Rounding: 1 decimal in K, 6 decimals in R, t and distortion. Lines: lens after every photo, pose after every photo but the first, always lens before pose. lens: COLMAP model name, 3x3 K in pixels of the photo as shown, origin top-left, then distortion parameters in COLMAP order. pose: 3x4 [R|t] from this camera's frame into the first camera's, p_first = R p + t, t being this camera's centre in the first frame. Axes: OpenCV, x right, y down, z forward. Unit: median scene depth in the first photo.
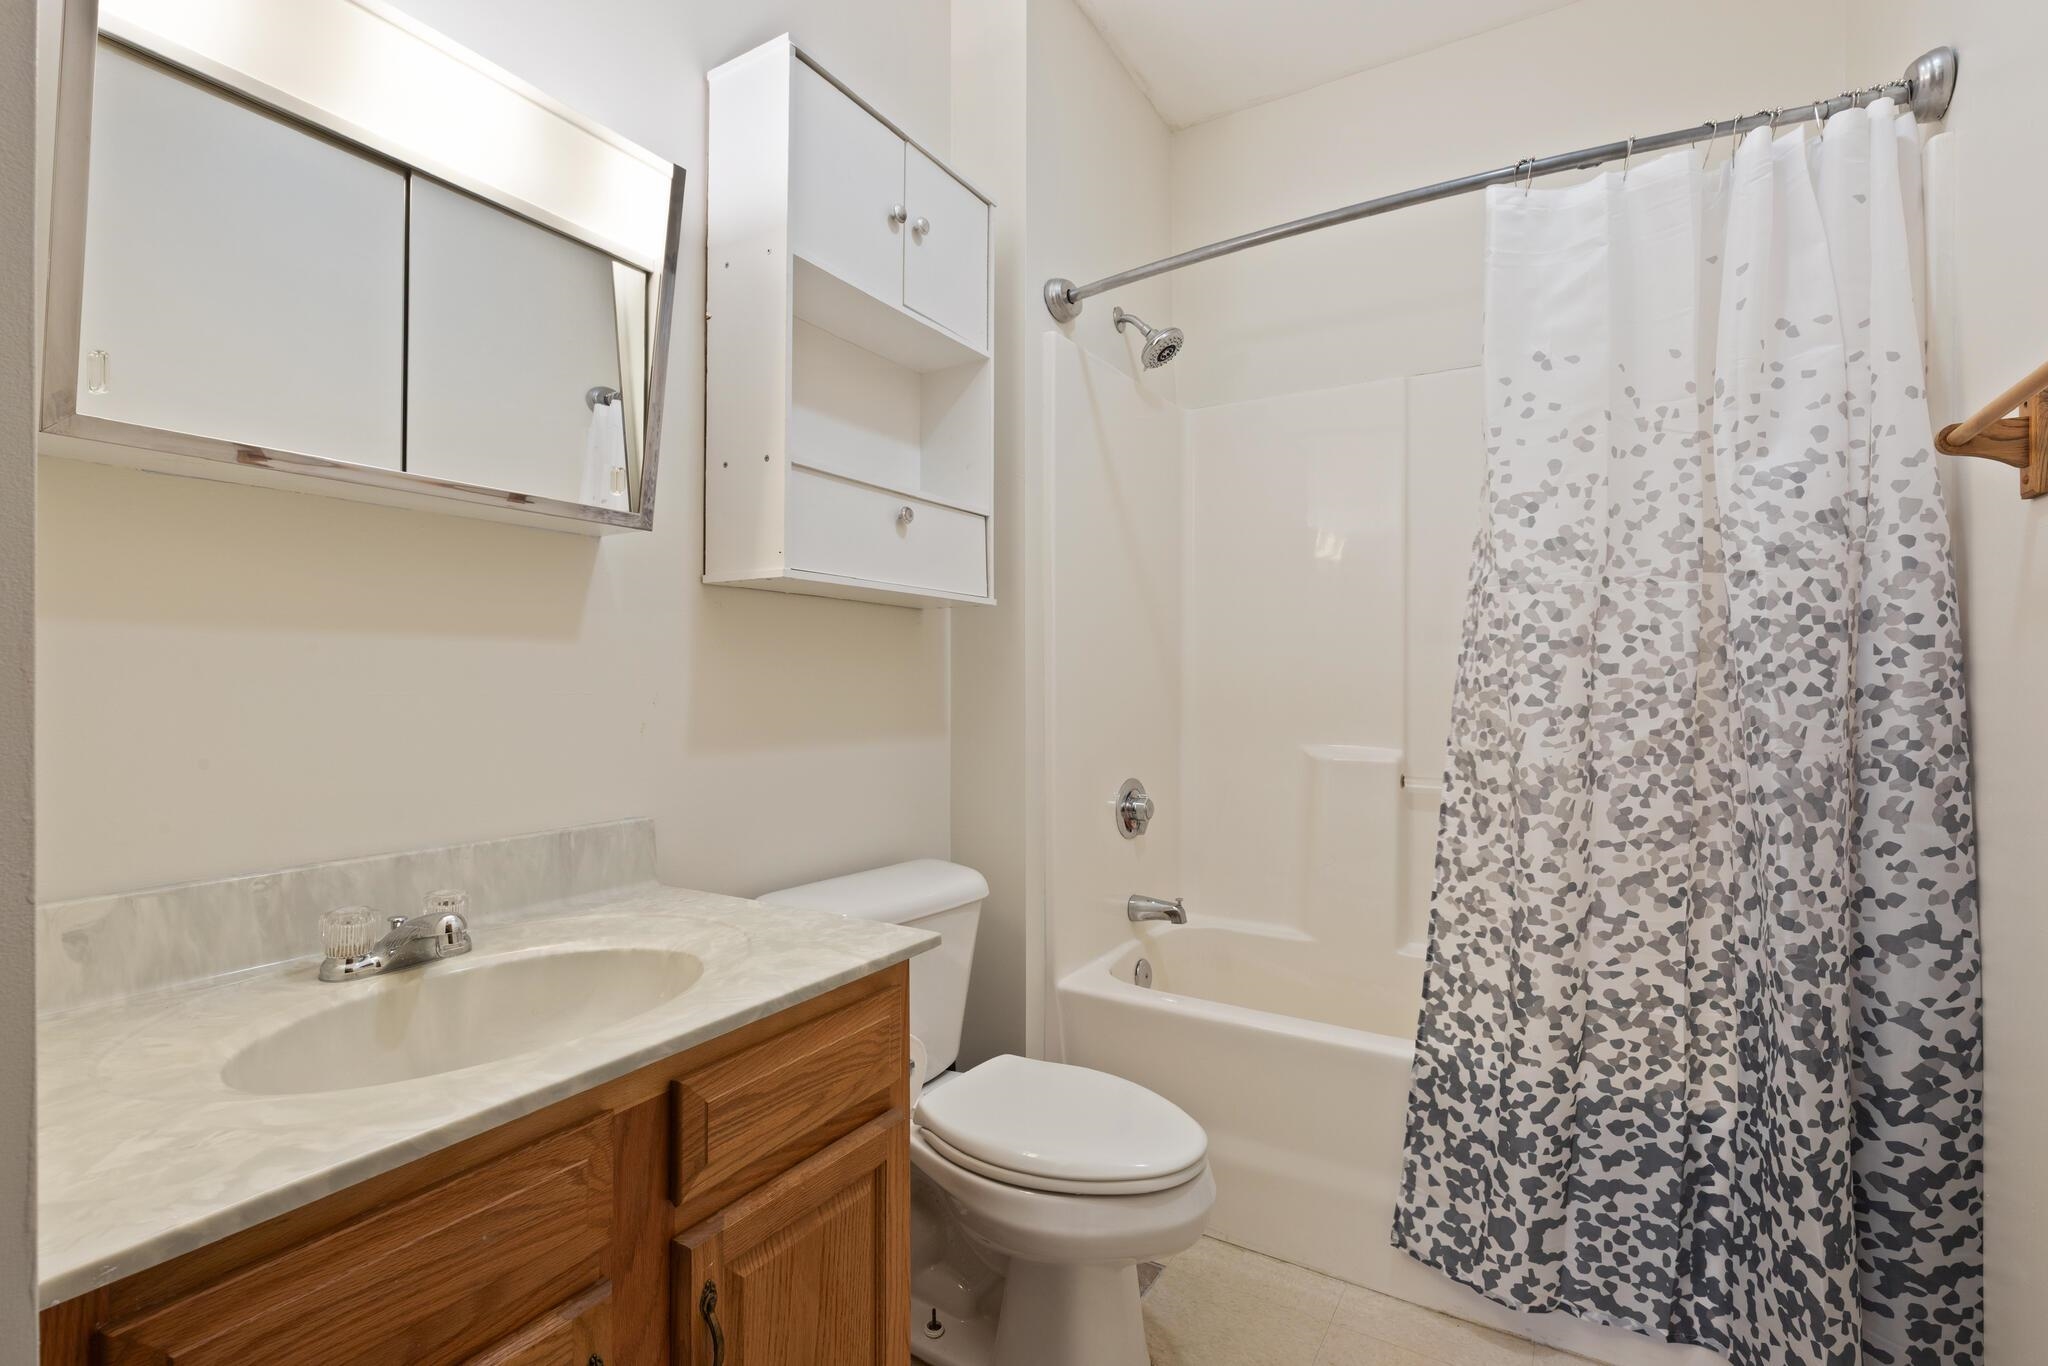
lens RADIAL K [[941.1, 0, 1028.6], [0, 941.1, 673.4], [0, 0, 1]] dist [0.001172, 0.000211]
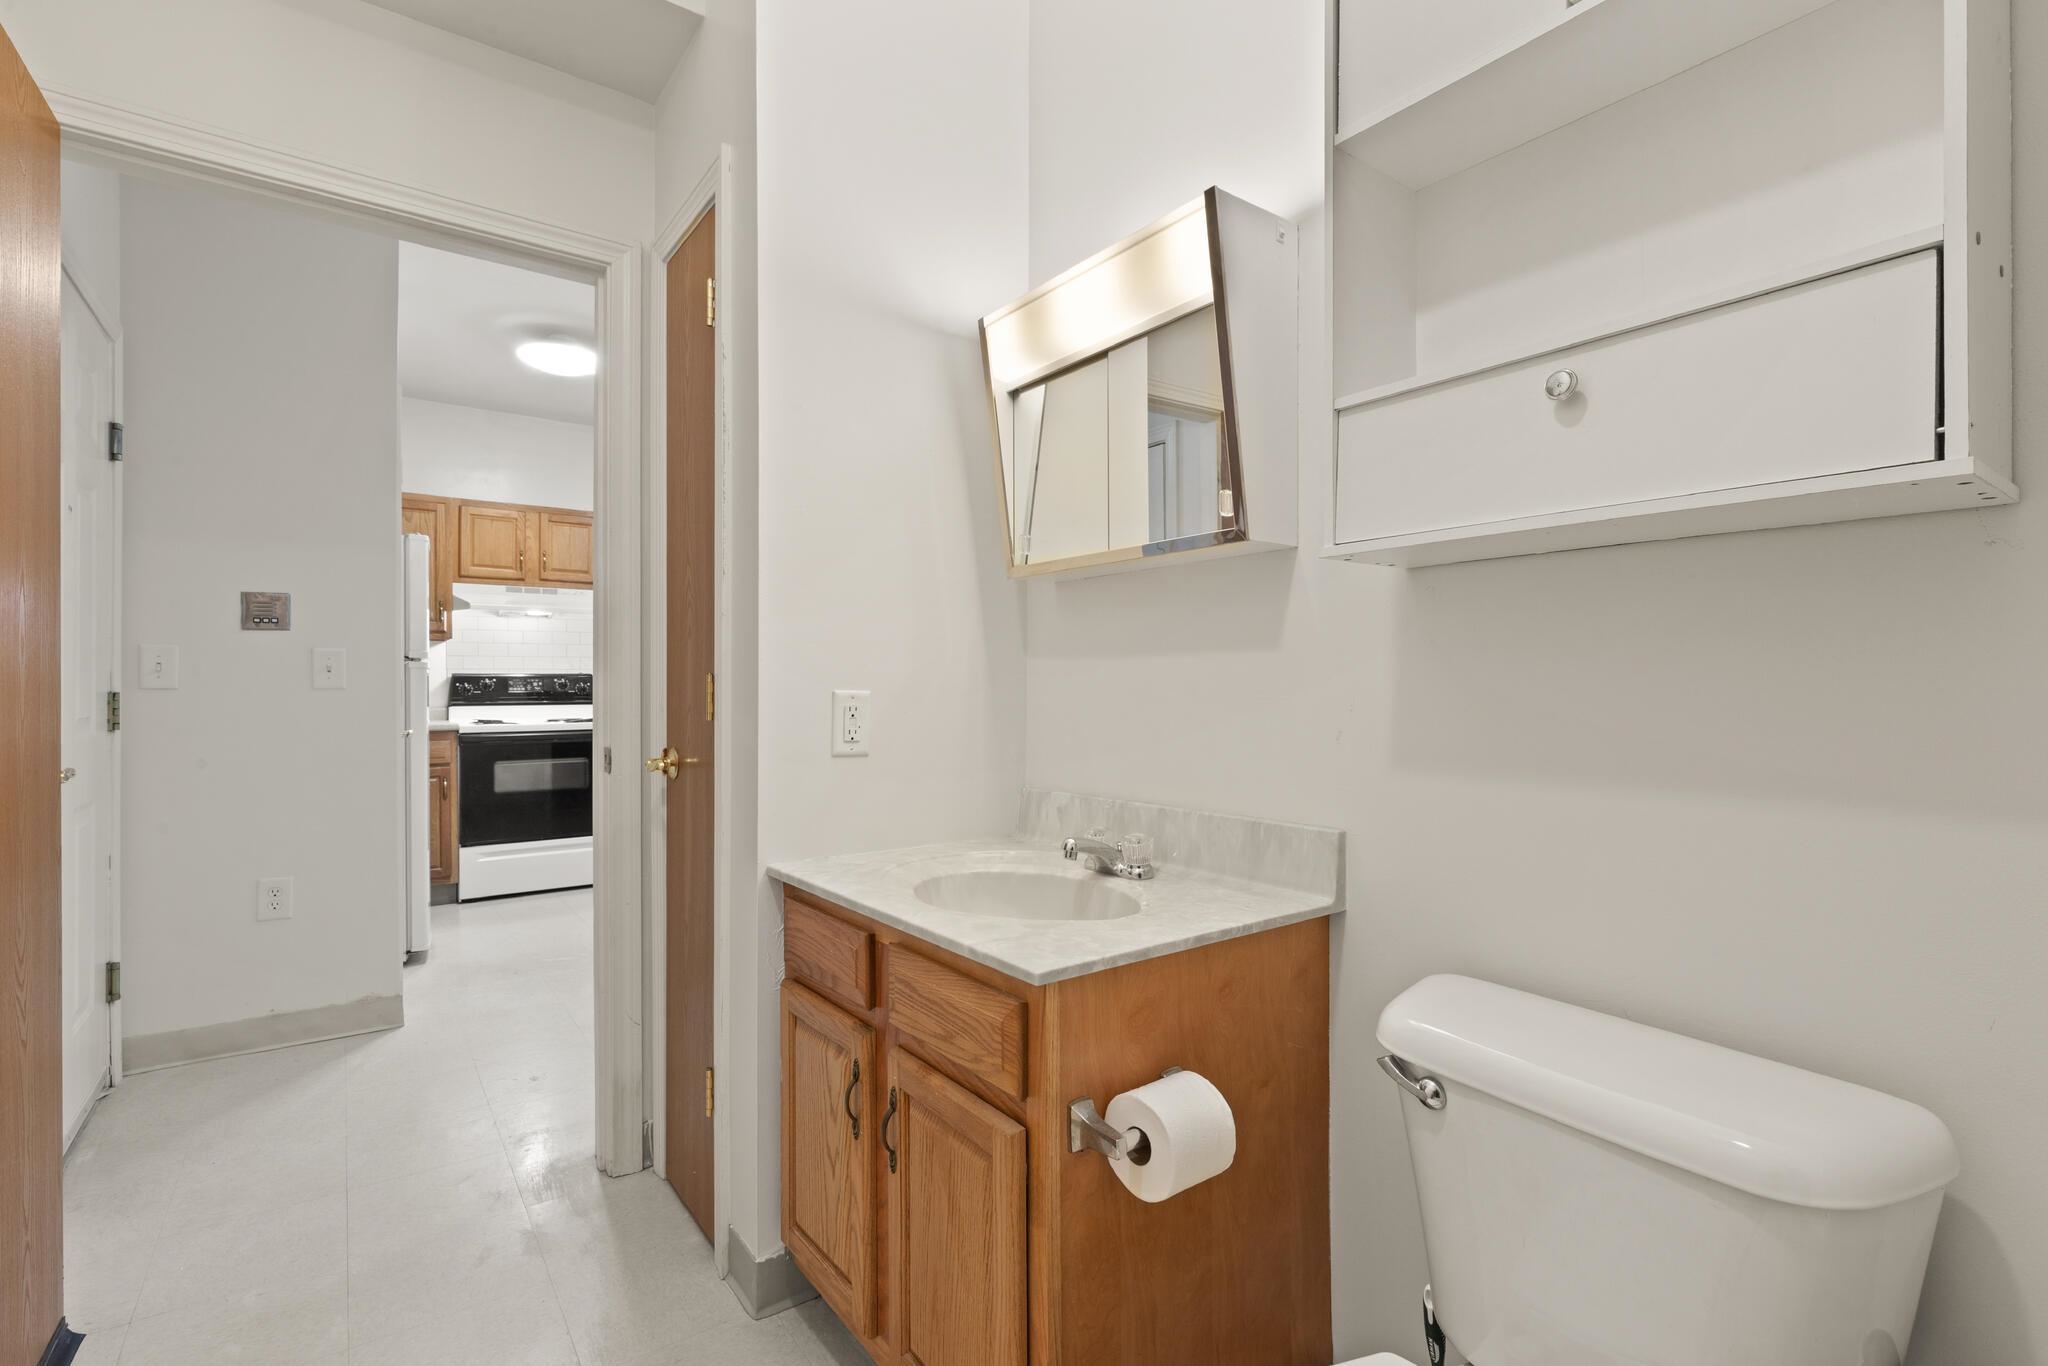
lens RADIAL K [[945.4, 0, 1045.6], [0, 945.4, 685.4], [0, 0, 1]] dist [-0.002400, -0.000305]
pose [[-0.370272, -0.001912, -0.928921, 0.910869], [0.008868, 0.999945, -0.005593, 0.015947], [0.928881, -0.010309, -0.370235, 1.680724]]
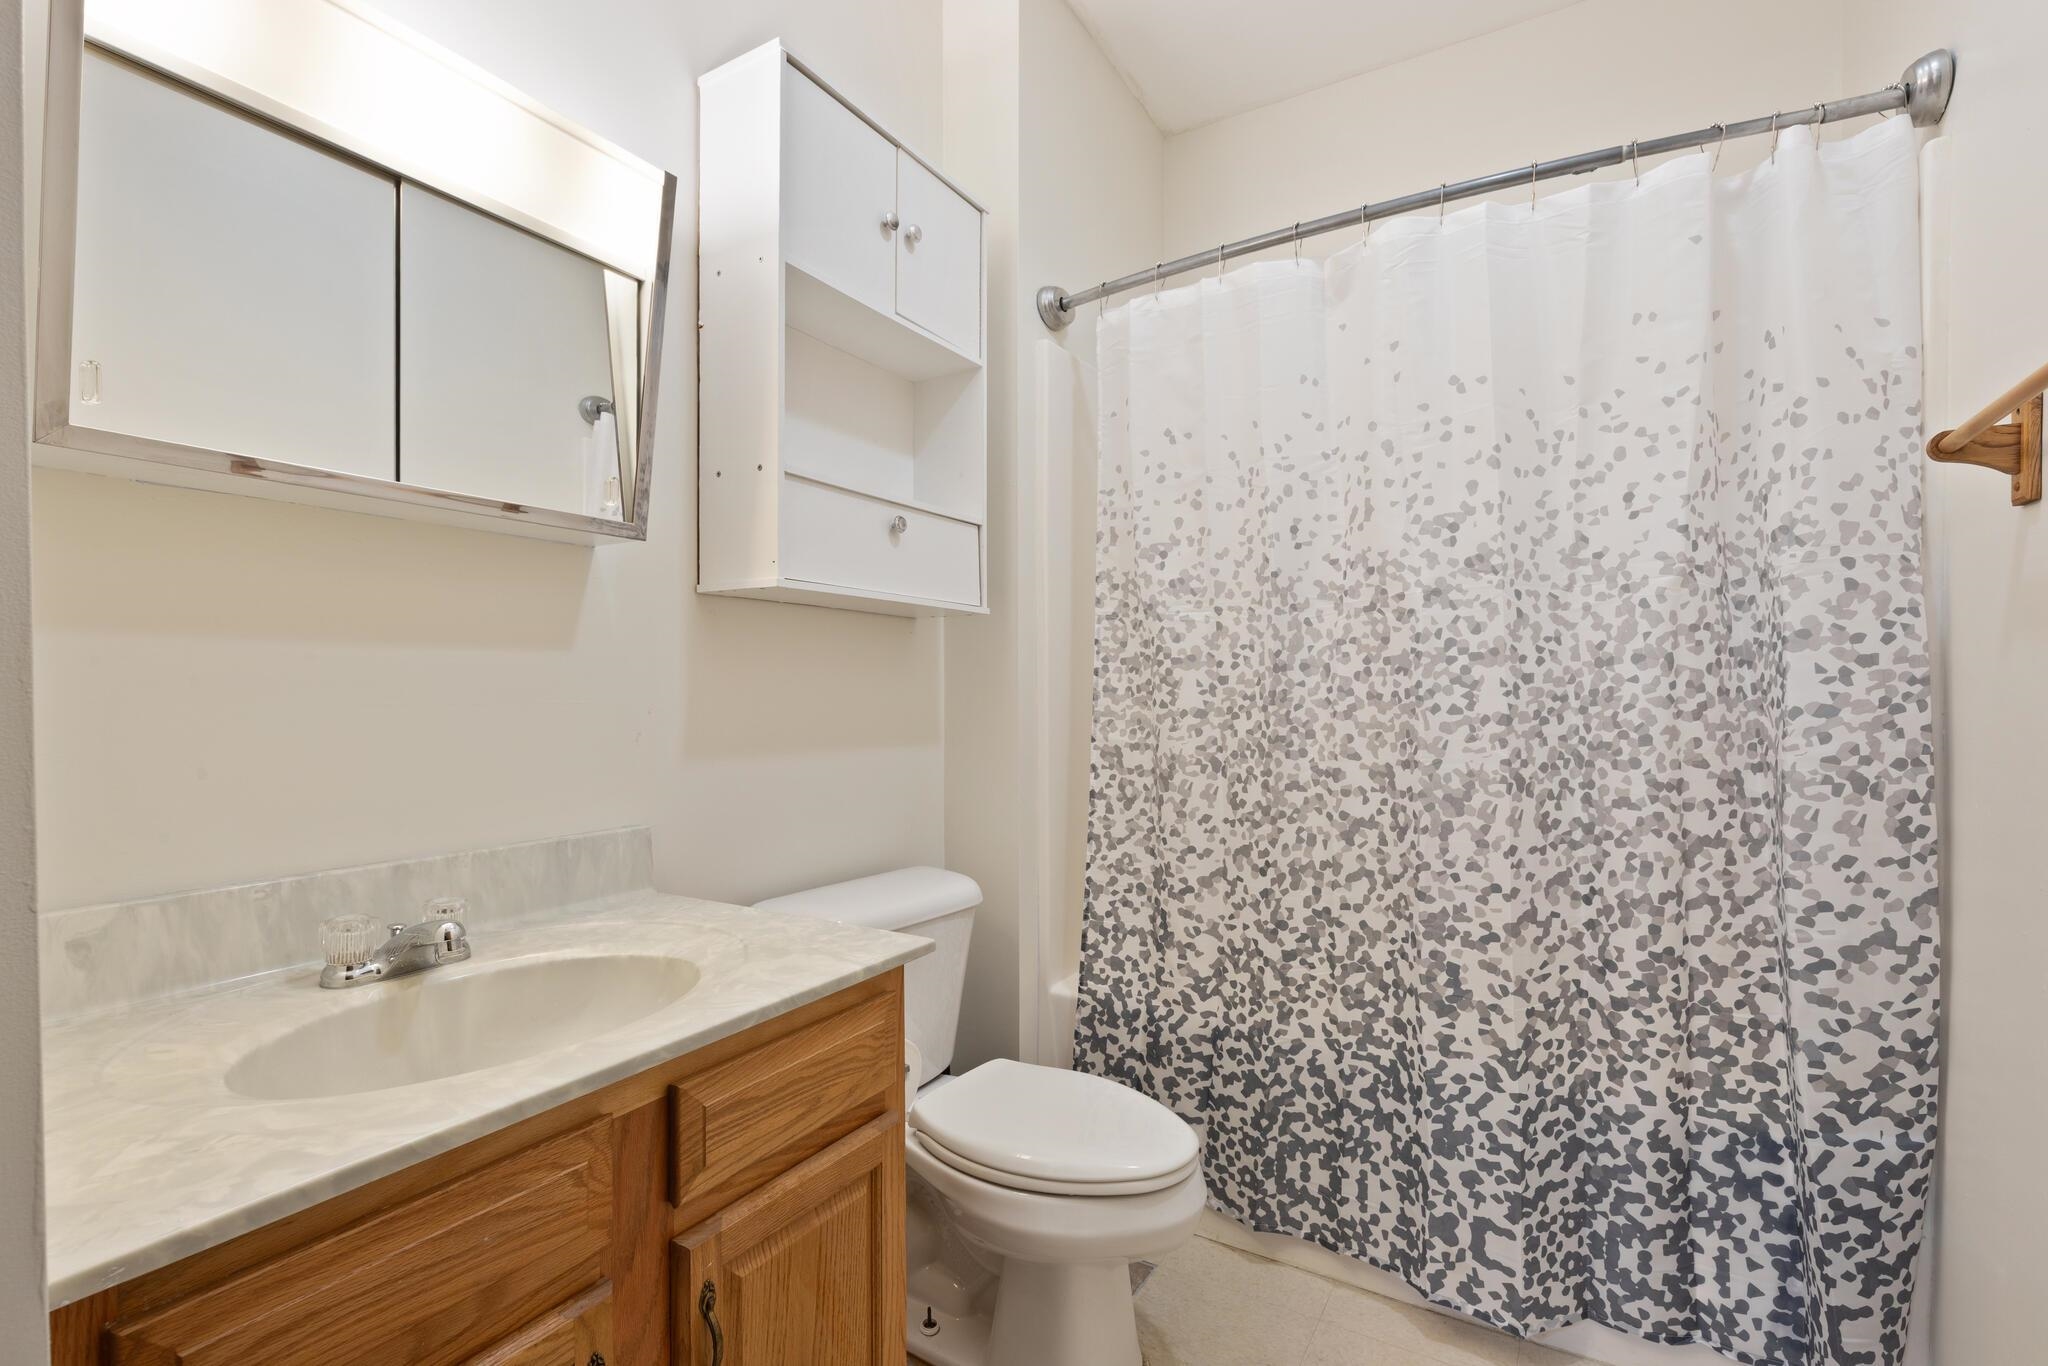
lens RADIAL K [[937.6, 0, 1023.8], [0, 937.6, 696.4], [0, 0, 1]] dist [0.000340, 0.000445]
pose [[0.999997, -0.002167, 0.000603, 0.002220], [0.002157, 0.999875, 0.015644, -0.000123], [-0.000636, -0.015642, 0.999877, -0.002012]]
